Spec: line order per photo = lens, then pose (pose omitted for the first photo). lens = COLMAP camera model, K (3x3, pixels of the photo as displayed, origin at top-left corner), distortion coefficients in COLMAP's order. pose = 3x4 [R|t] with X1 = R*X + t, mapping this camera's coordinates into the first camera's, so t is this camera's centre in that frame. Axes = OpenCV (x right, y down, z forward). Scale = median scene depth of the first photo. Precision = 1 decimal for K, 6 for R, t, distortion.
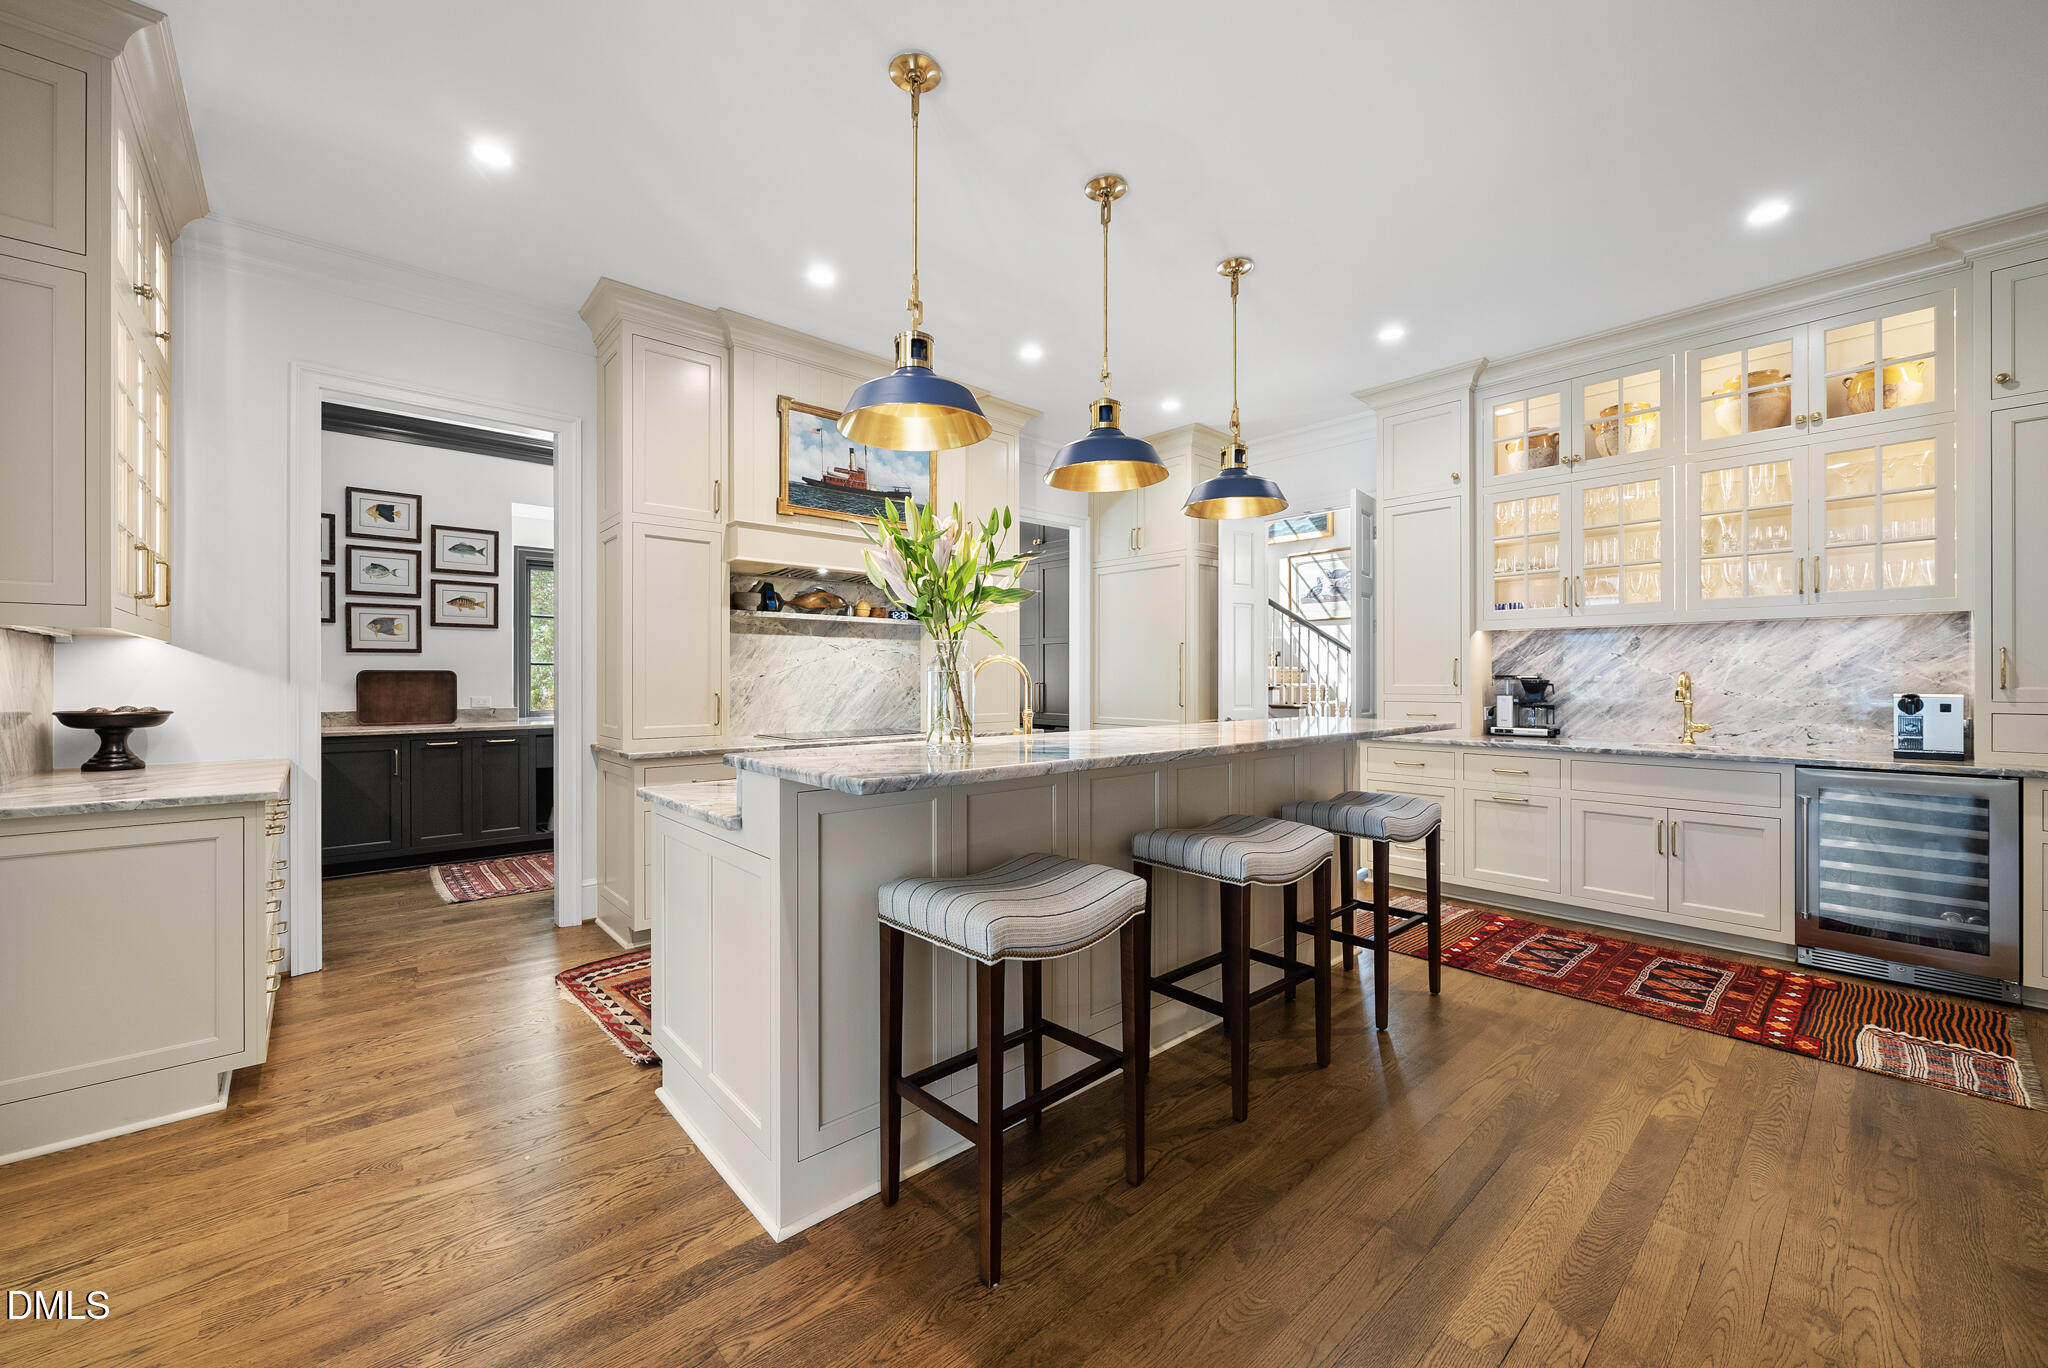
lens RADIAL K [[750.0, 0, 1015.2], [0, 750.0, 680.3], [0, 0, 1]] dist [-0.006100, 0.000755]
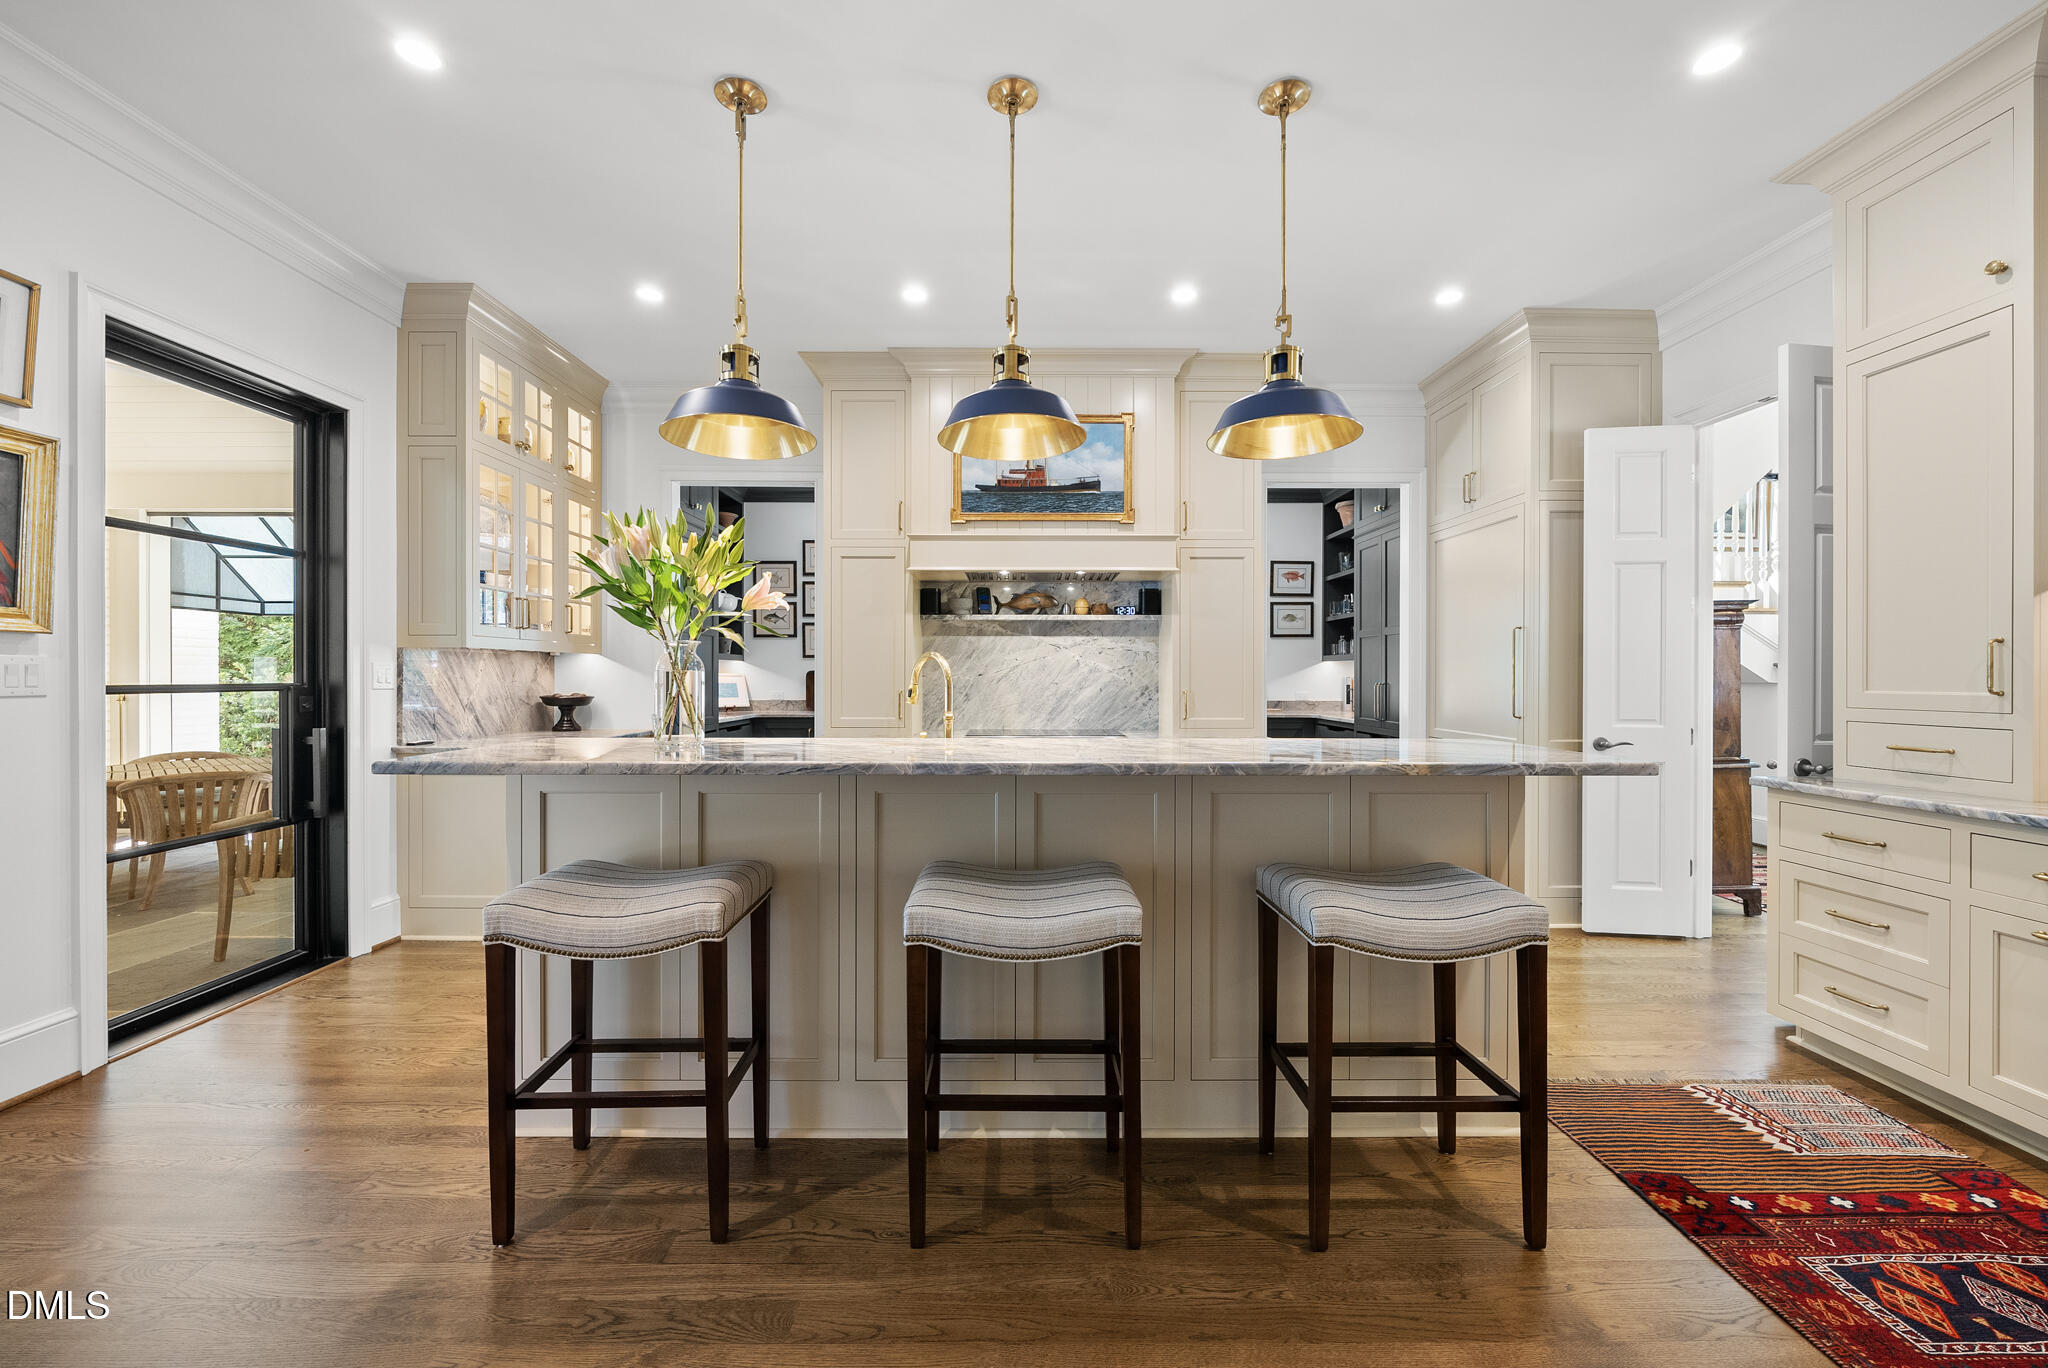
lens RADIAL K [[750.0, 0, 1019.8], [0, 750.0, 681.8], [0, 0, 1]] dist [-0.006100, 0.000755]
pose [[0.770892, 0.005799, -0.636940, 0.422130], [-0.002737, 0.999979, 0.005793, -0.002362], [0.636960, -0.002723, 0.770892, 0.225371]]
